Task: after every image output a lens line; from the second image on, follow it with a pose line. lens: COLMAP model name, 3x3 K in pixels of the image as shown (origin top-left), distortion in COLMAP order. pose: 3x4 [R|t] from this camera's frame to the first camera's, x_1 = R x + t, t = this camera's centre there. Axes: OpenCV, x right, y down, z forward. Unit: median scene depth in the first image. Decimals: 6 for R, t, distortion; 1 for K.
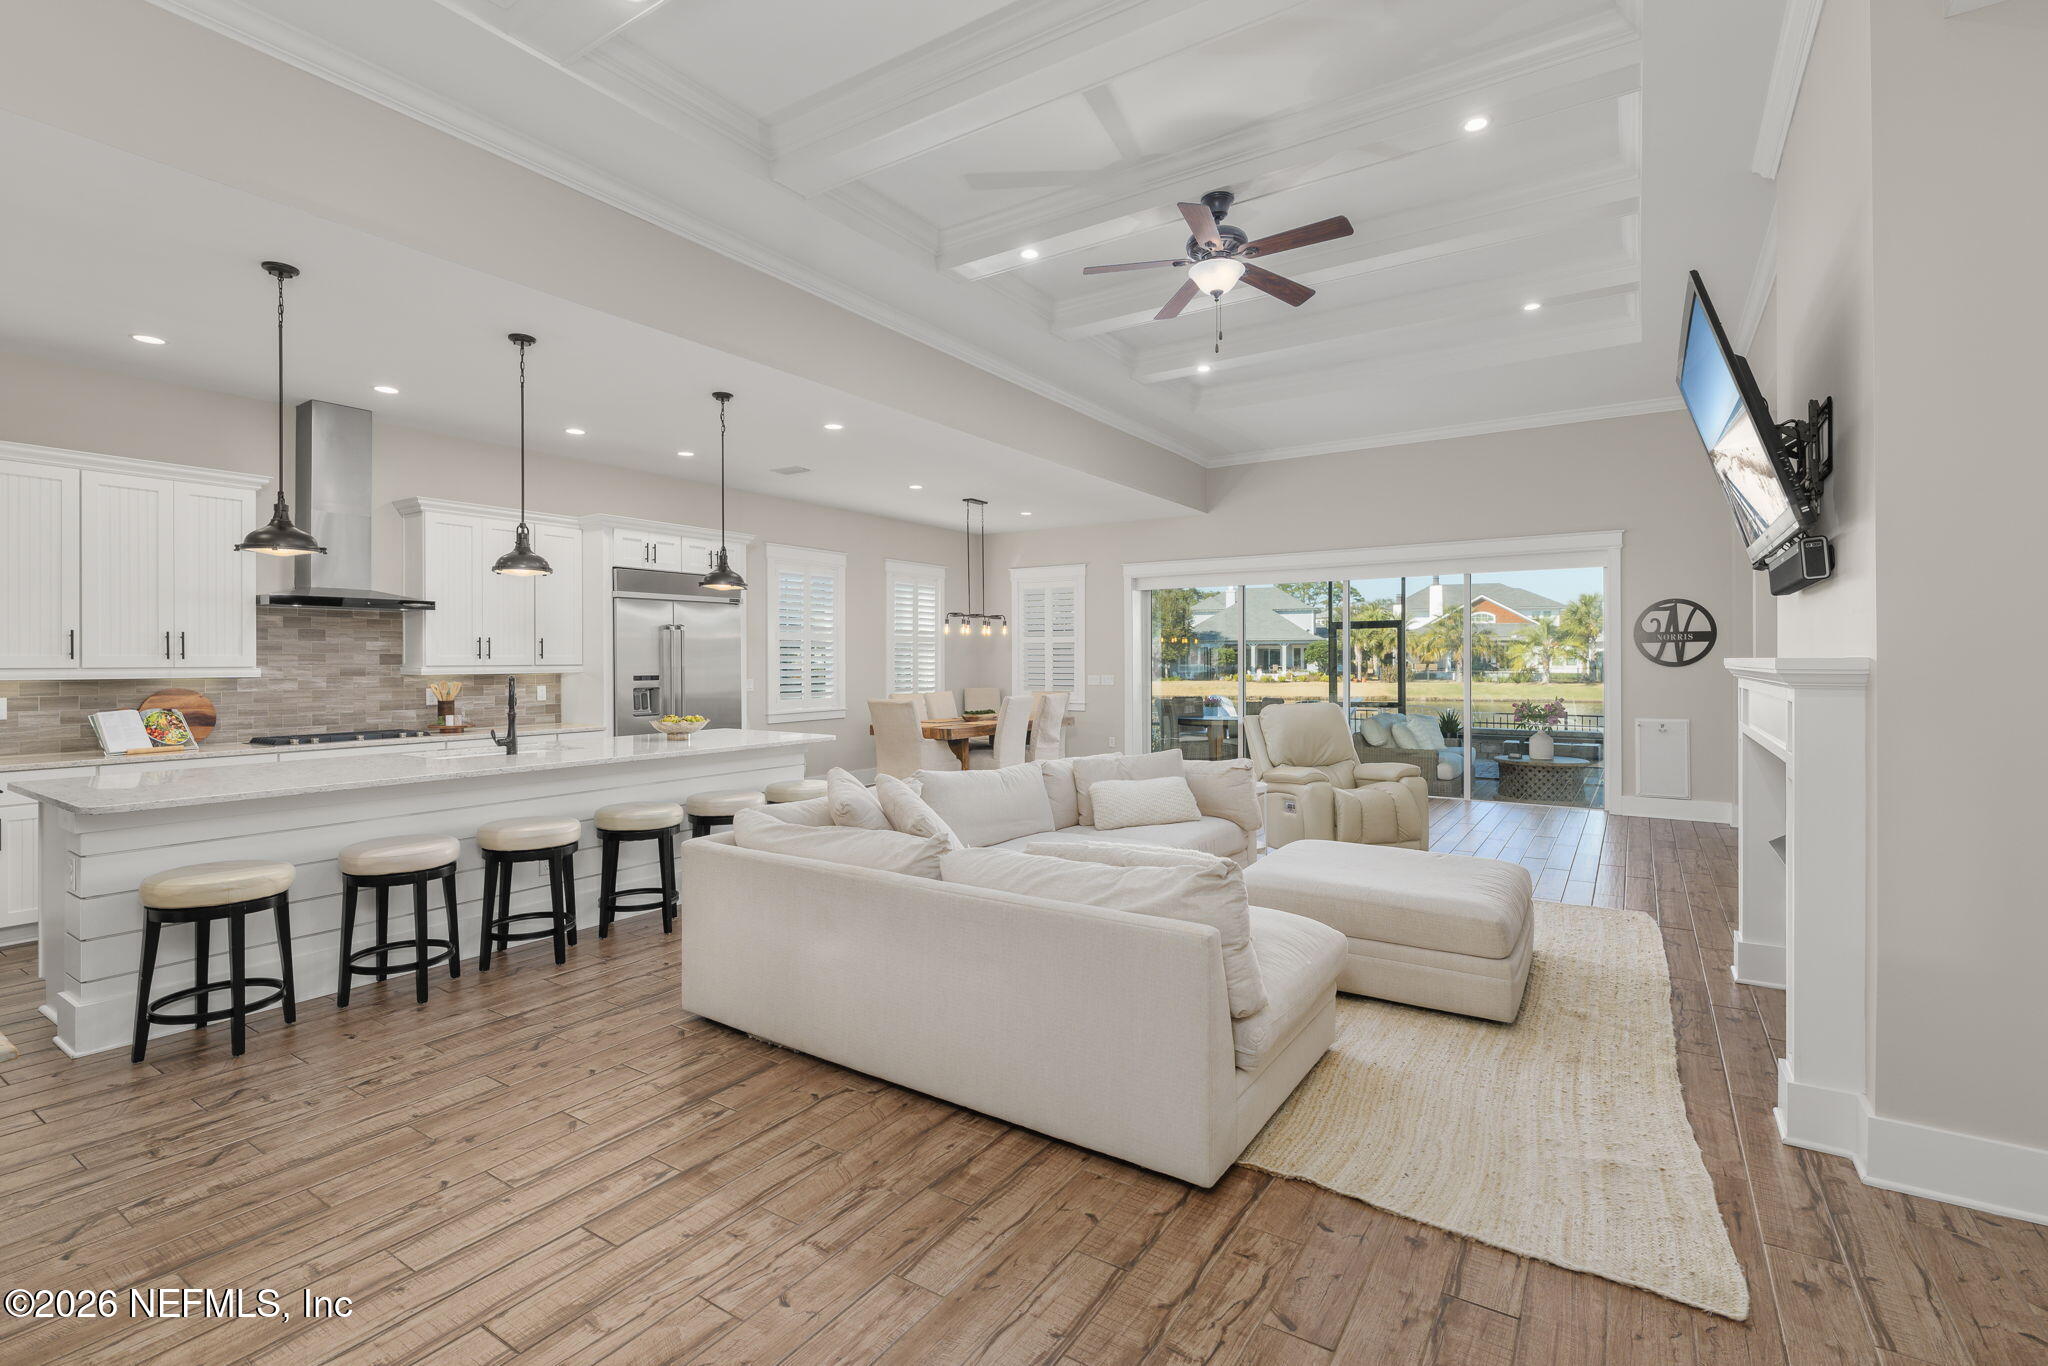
lens RADIAL K [[925.9, 0, 1024.8], [0, 925.9, 669.6], [0, 0, 1]] dist [-0.010614, 0.004434]
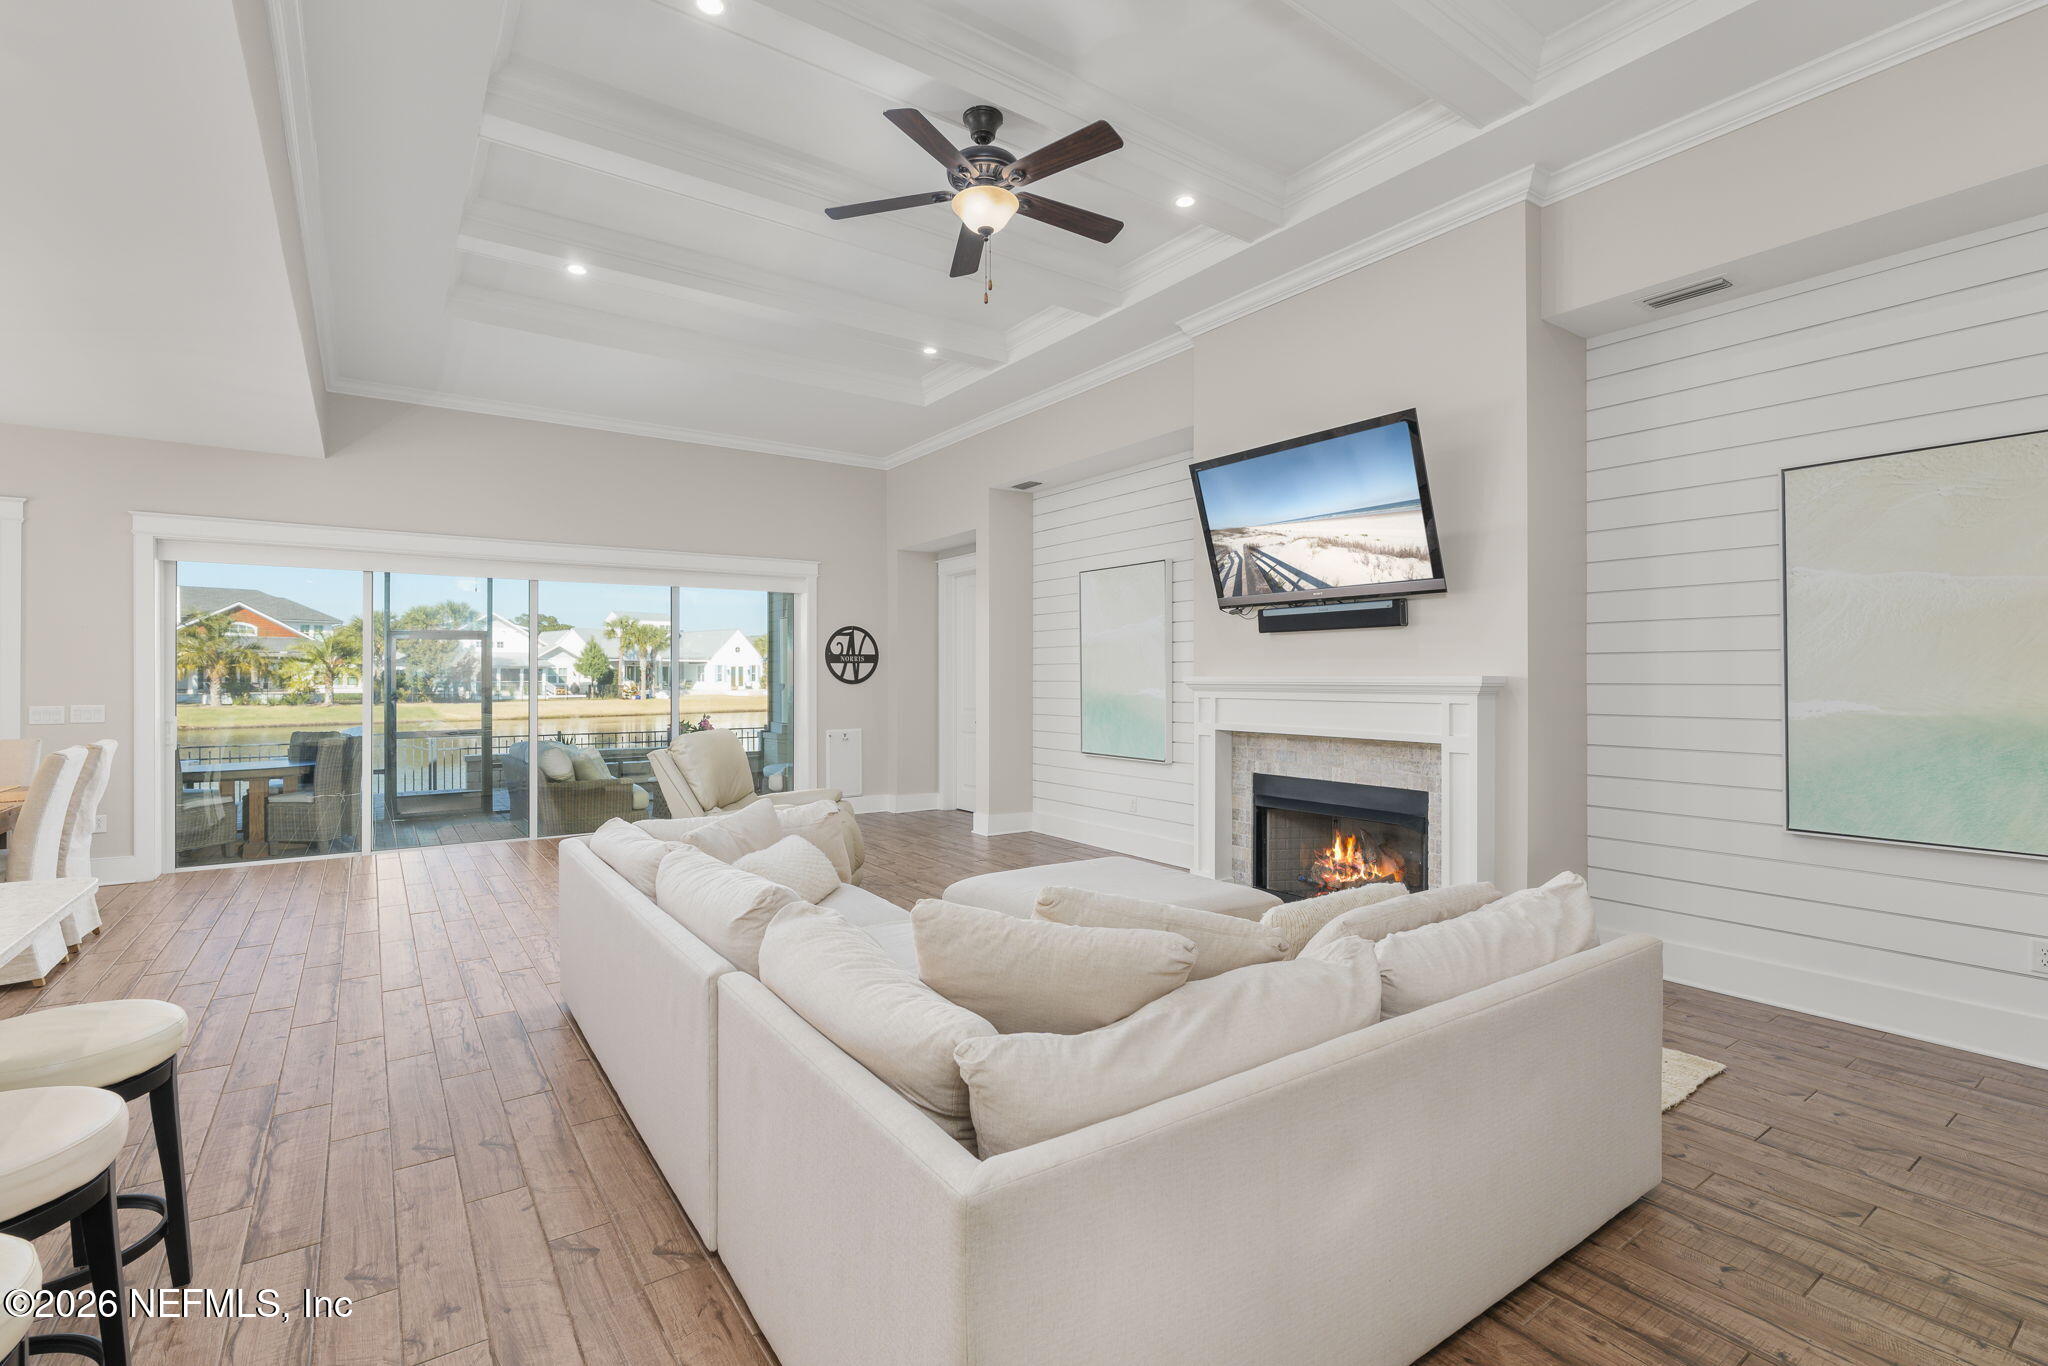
lens RADIAL K [[925.9, 0, 1017.9], [0, 925.9, 672.4], [0, 0, 1]] dist [-0.010614, 0.004434]
pose [[0.370323, 0.007907, 0.928869, -0.295810], [0.008622, 0.999891, -0.011949, -0.002176], [-0.928863, 0.012434, 0.370215, 0.364663]]
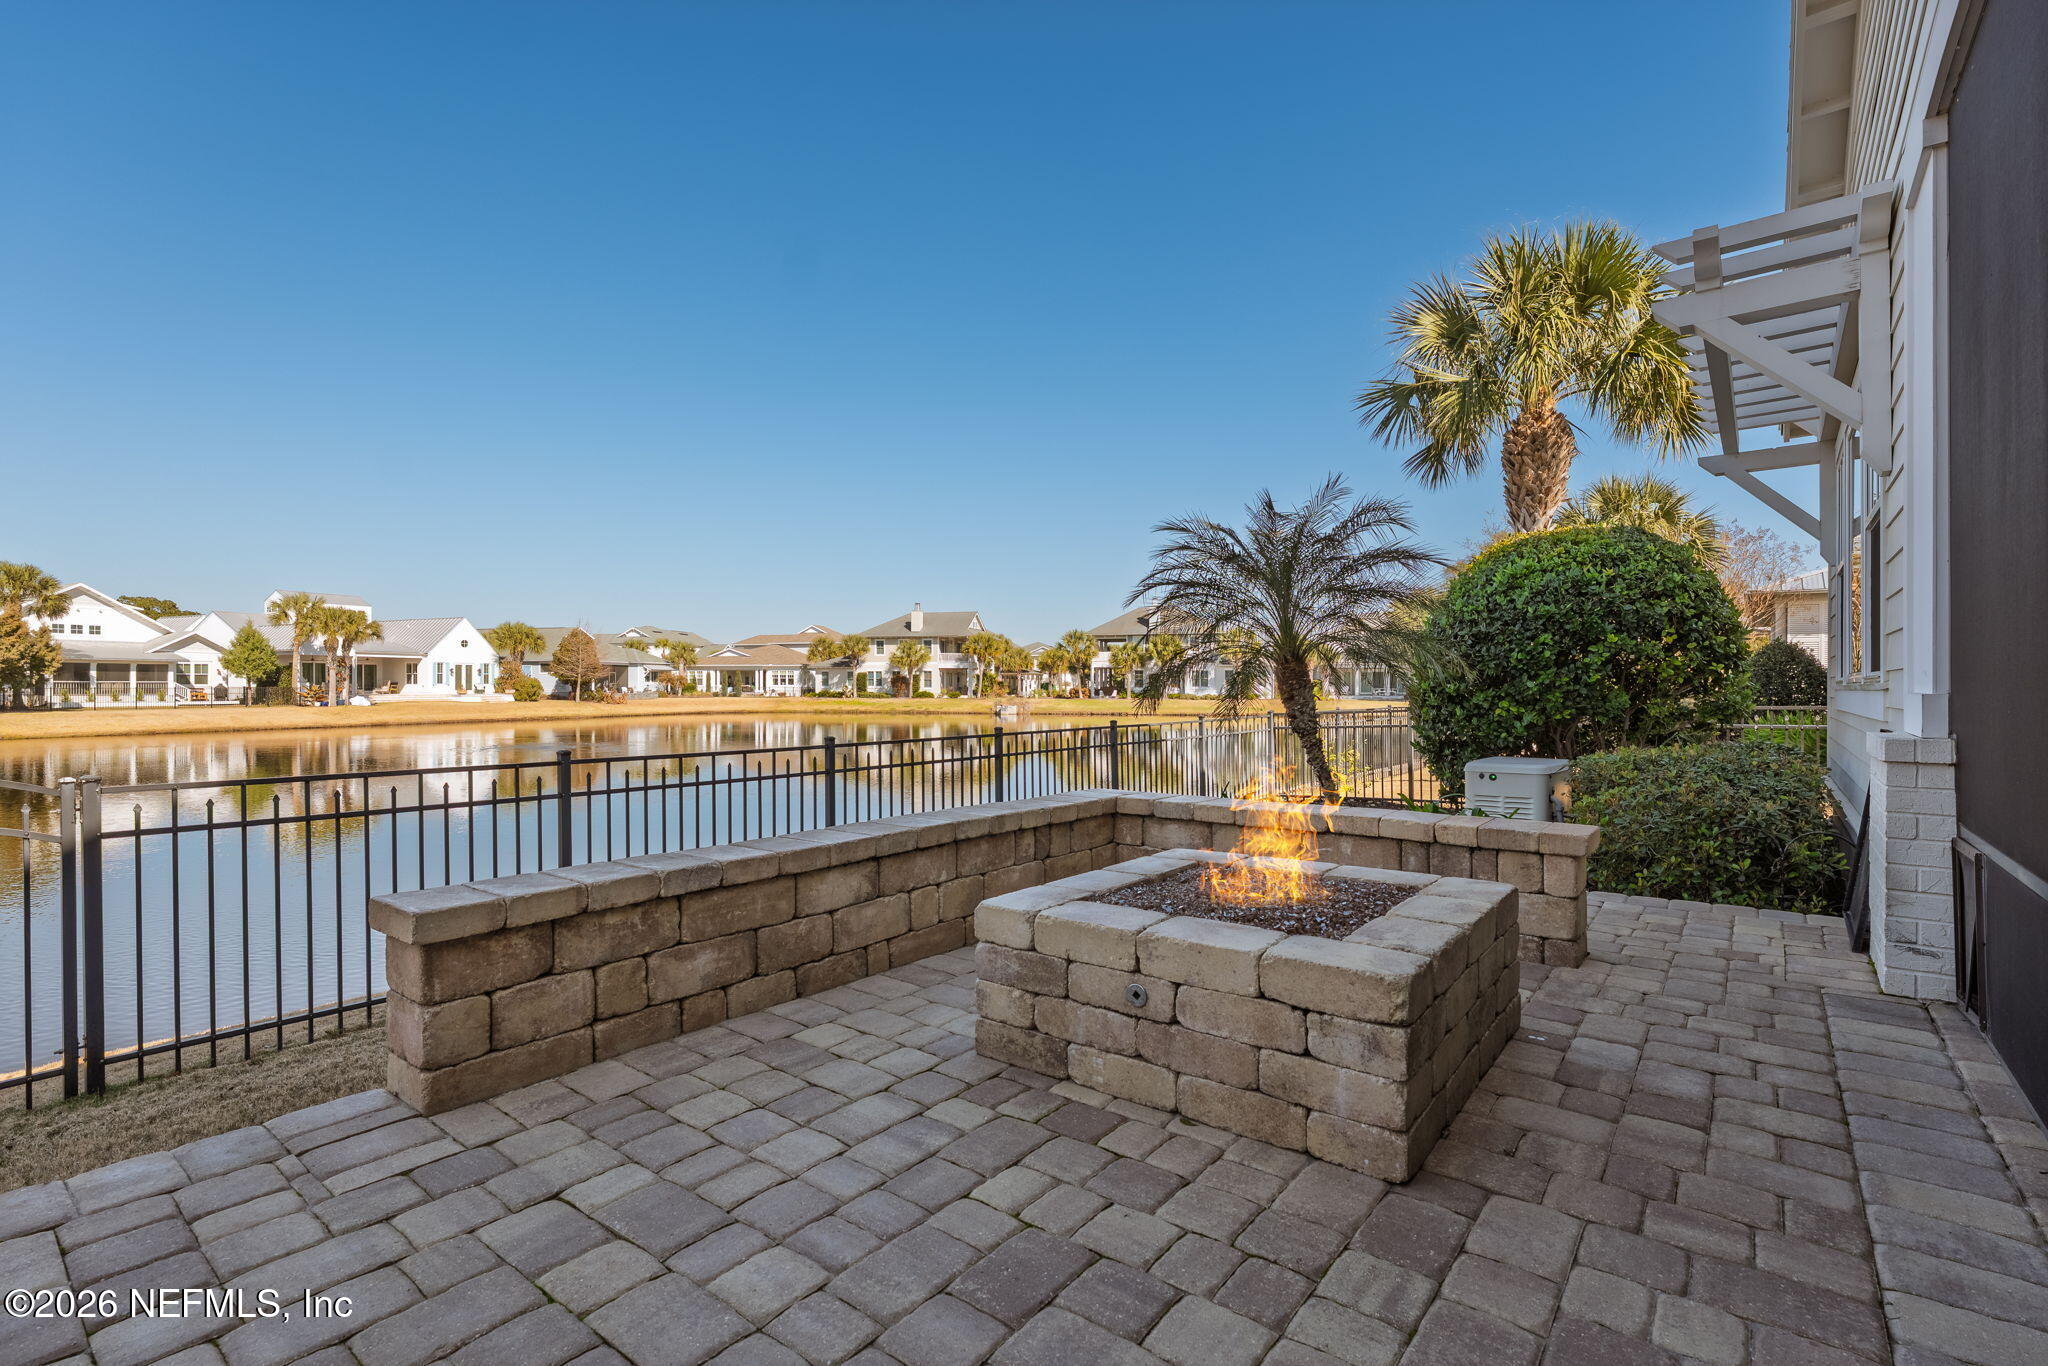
lens RADIAL K [[925.9, 0, 1014.0], [0, 925.9, 696.0], [0, 0, 1]] dist [-0.010614, 0.004434]
pose [[0.092720, -0.006851, 0.995669, 0.729493], [0.009255, 0.999939, 0.006019, 0.070690], [-0.995649, 0.008657, 0.092777, 1.889918]]
